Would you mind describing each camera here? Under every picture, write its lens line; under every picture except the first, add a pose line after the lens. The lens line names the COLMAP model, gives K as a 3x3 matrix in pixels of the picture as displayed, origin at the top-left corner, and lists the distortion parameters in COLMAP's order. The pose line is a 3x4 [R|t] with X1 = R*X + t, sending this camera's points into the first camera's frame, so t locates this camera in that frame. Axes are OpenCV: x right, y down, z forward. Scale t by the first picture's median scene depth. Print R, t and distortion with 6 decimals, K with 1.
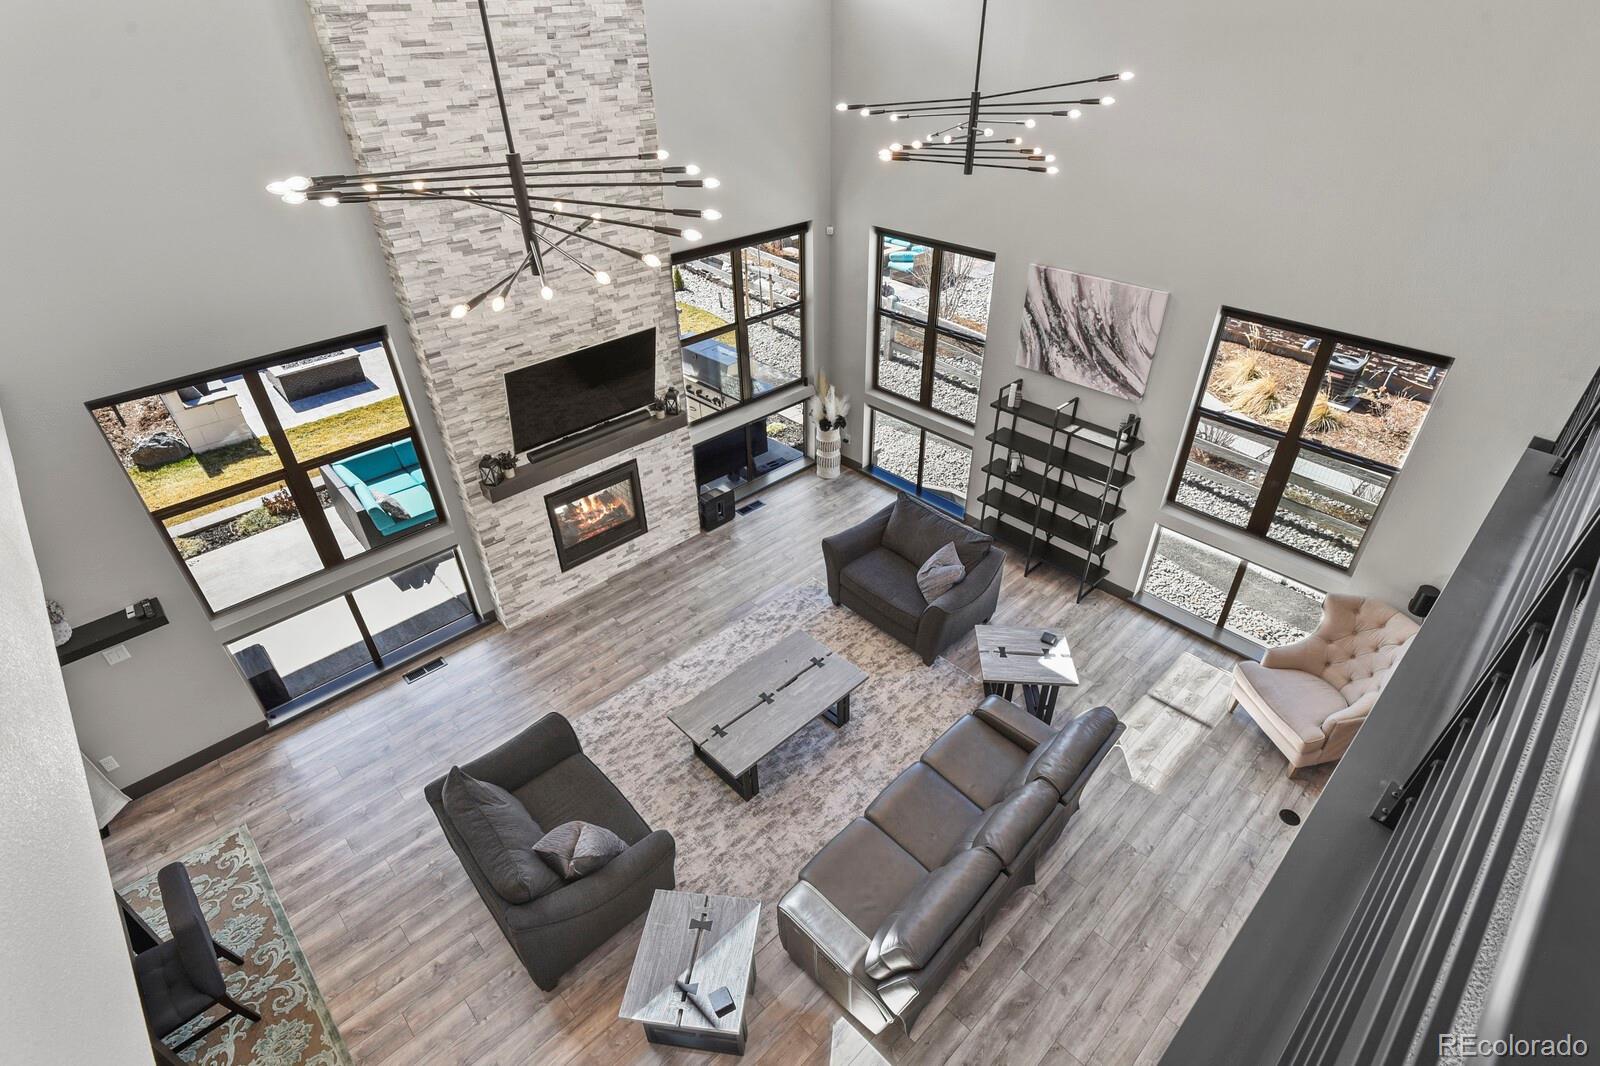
lens RADIAL K [[785.4, 0, 808.2], [0, 785.4, 542.6], [0, 0, 1]] dist [-0.008107, -0.005273]
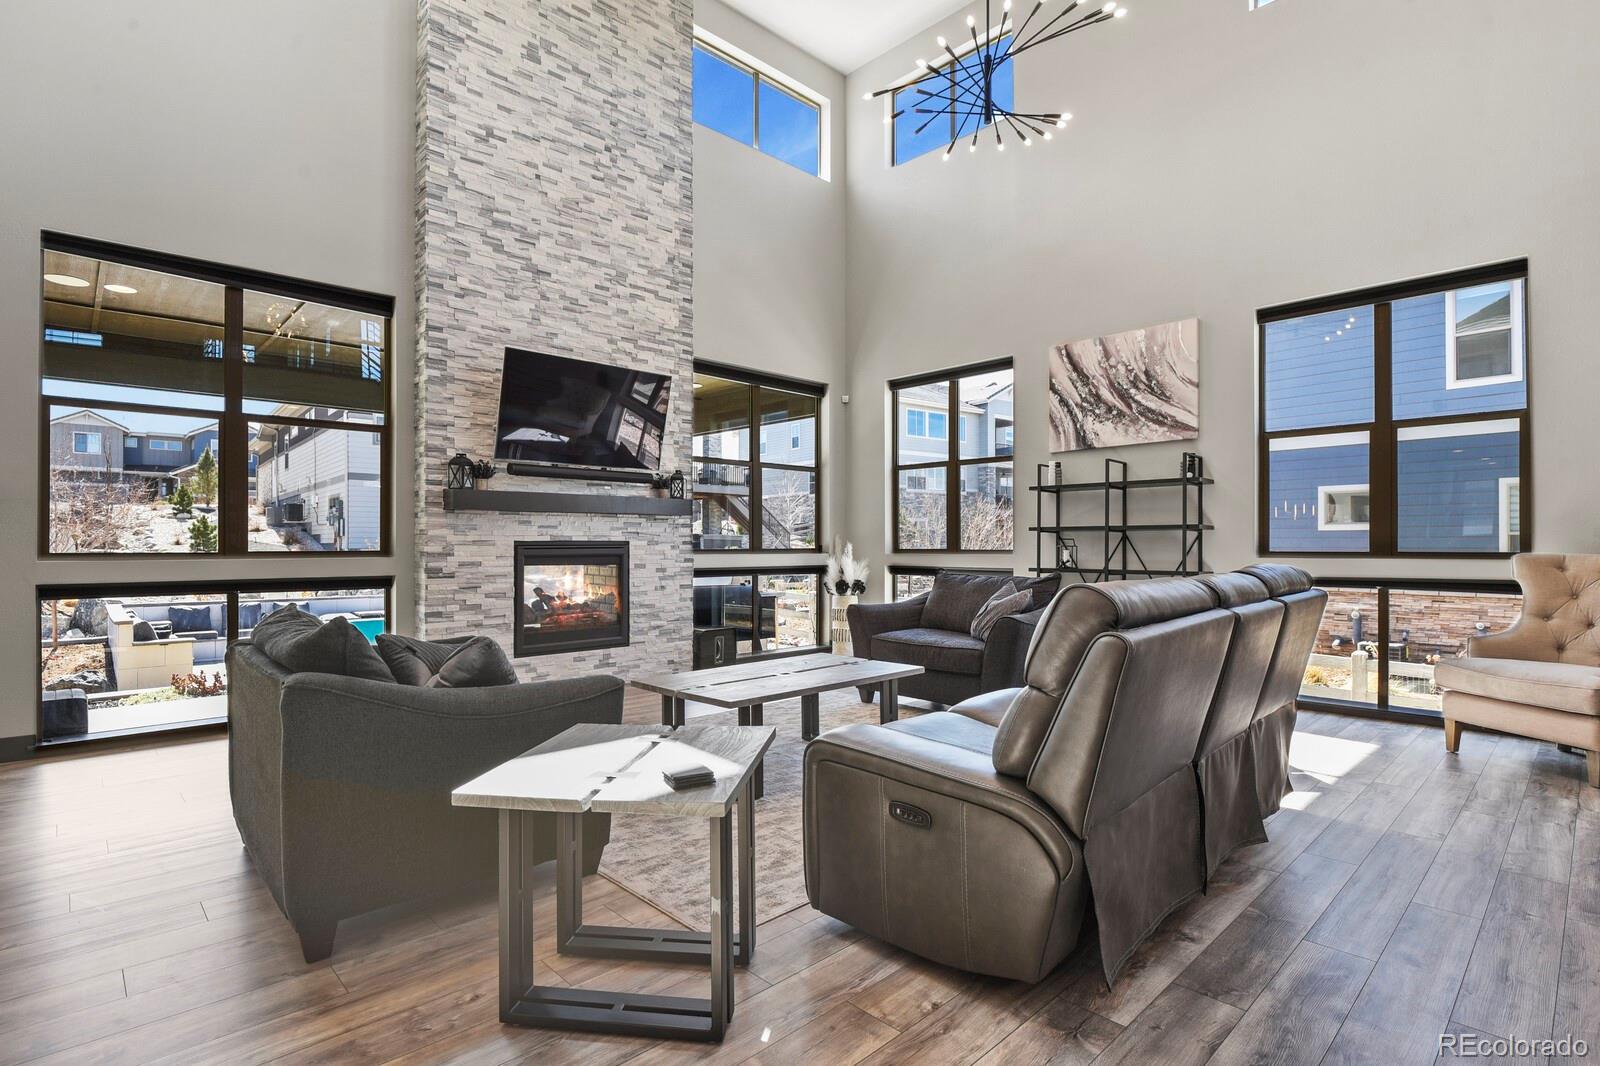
lens RADIAL K [[785.4, 0, 808.2], [0, 785.4, 542.6], [0, 0, 1]] dist [-0.008107, -0.005273]
pose [[0.999934, 0.011158, 0.002690, -0.027591], [-0.007556, 0.816322, -0.577548, 0.446919], [-0.008640, 0.577489, 0.816353, 0.333073]]
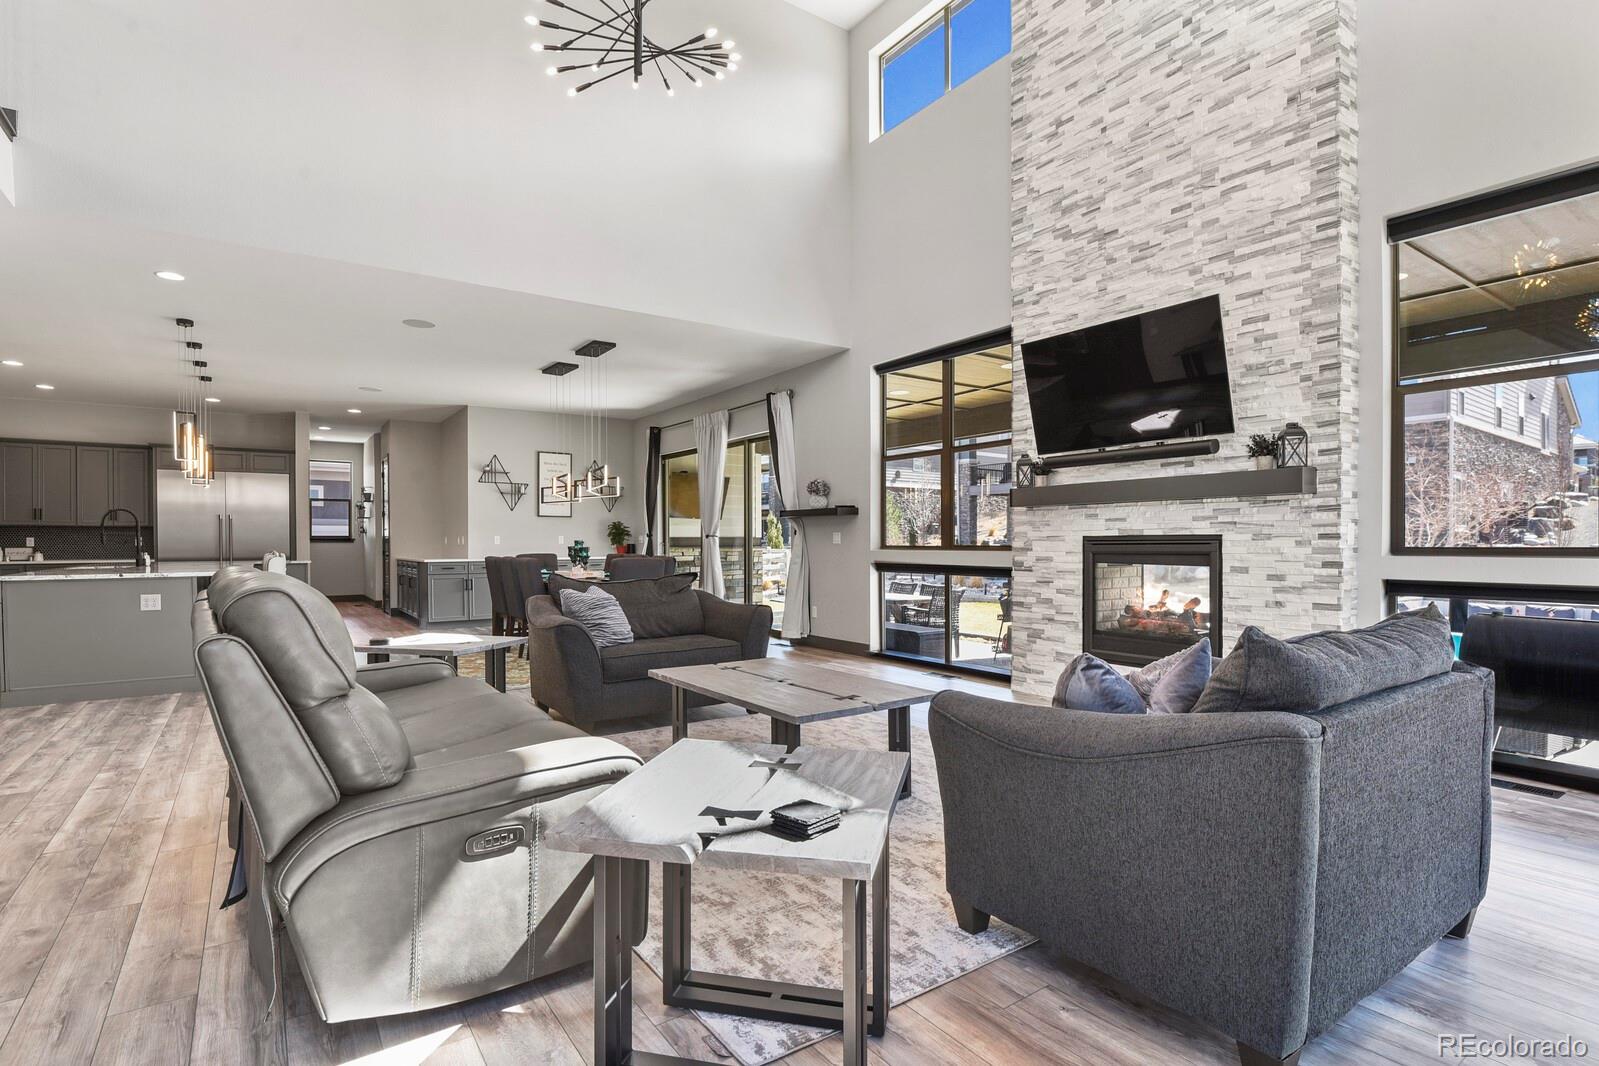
lens RADIAL K [[789.5, 0, 809.3], [0, 789.5, 550.2], [0, 0, 1]] dist [-0.012268, -0.000779]
pose [[-0.152942, 0.021282, -0.988006, 0.517398], [-0.564852, 0.818476, 0.105069, 0.025685], [0.810895, 0.574147, -0.113158, 0.924174]]
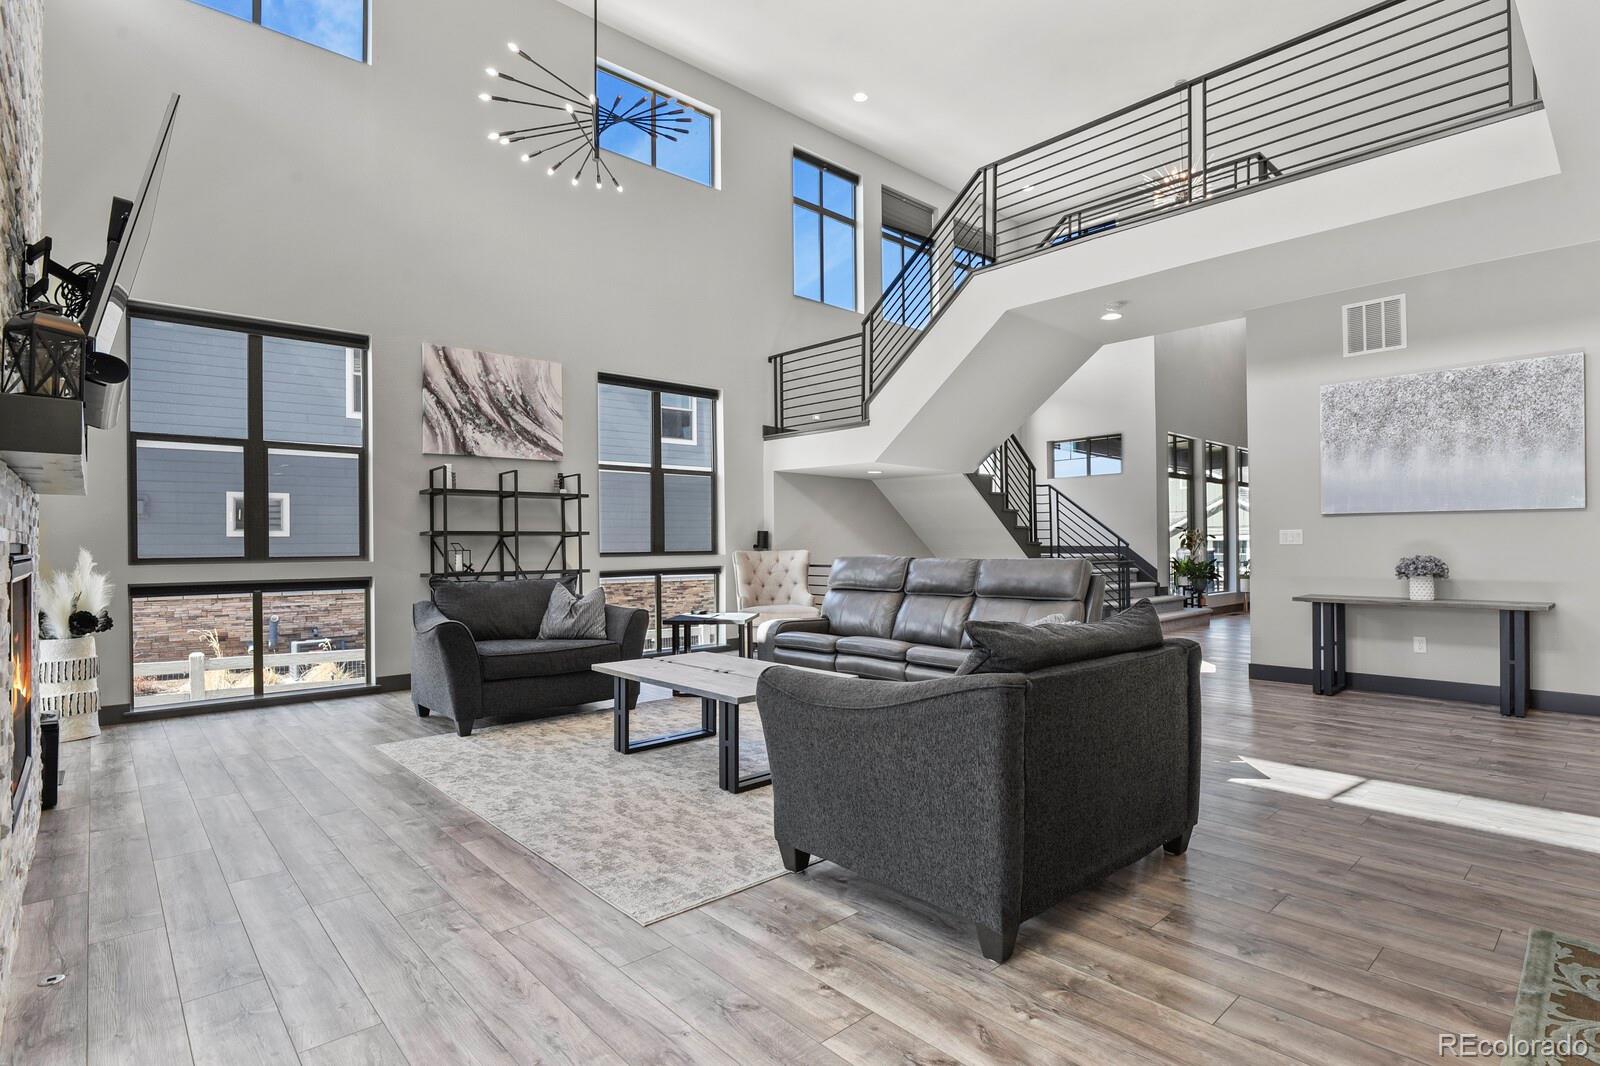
lens RADIAL K [[785.4, 0, 808.2], [0, 785.4, 542.6], [0, 0, 1]] dist [-0.008107, -0.005273]
pose [[0.022929, 0.014320, 0.999635, -0.684070], [0.583043, 0.812057, -0.025006, 0.148171], [-0.812118, 0.583403, 0.010271, 0.770080]]
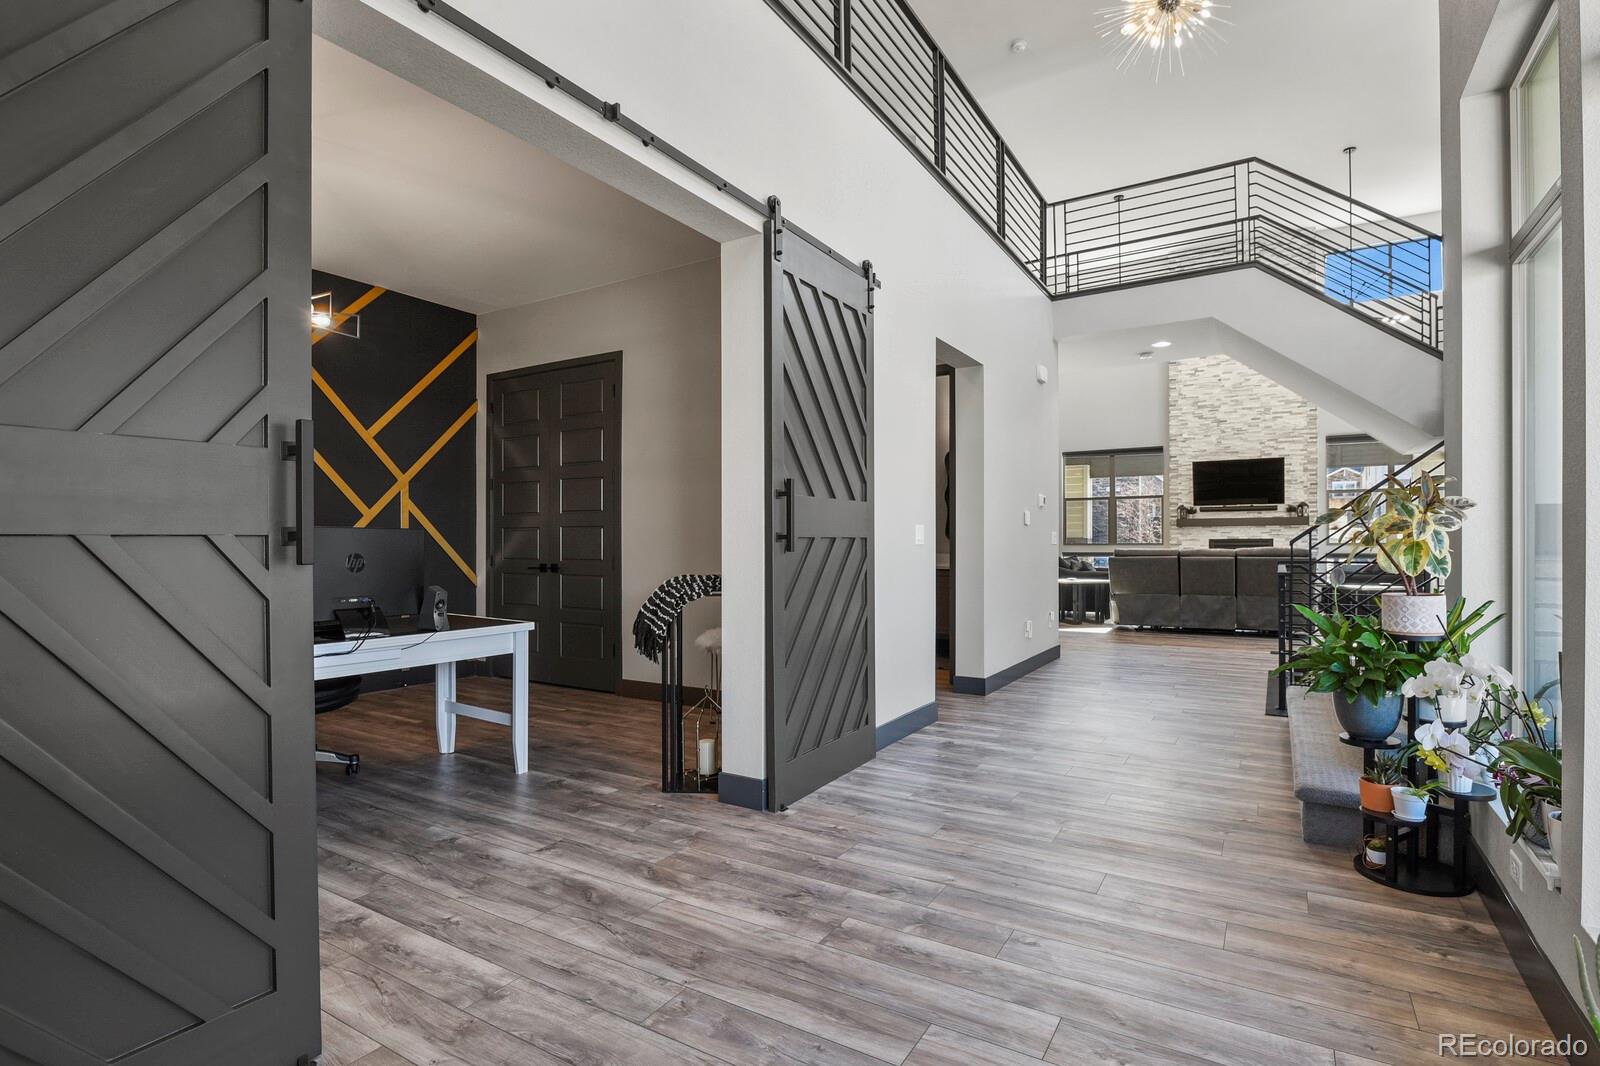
lens RADIAL K [[785.4, 0, 808.2], [0, 785.4, 542.6], [0, 0, 1]] dist [-0.008107, -0.005273]
pose [[0.251542, 0.011103, -0.967783, 1.392571], [-0.558435, 0.818365, -0.135757, 0.823164], [0.790492, 0.574592, 0.212054, -0.222097]]
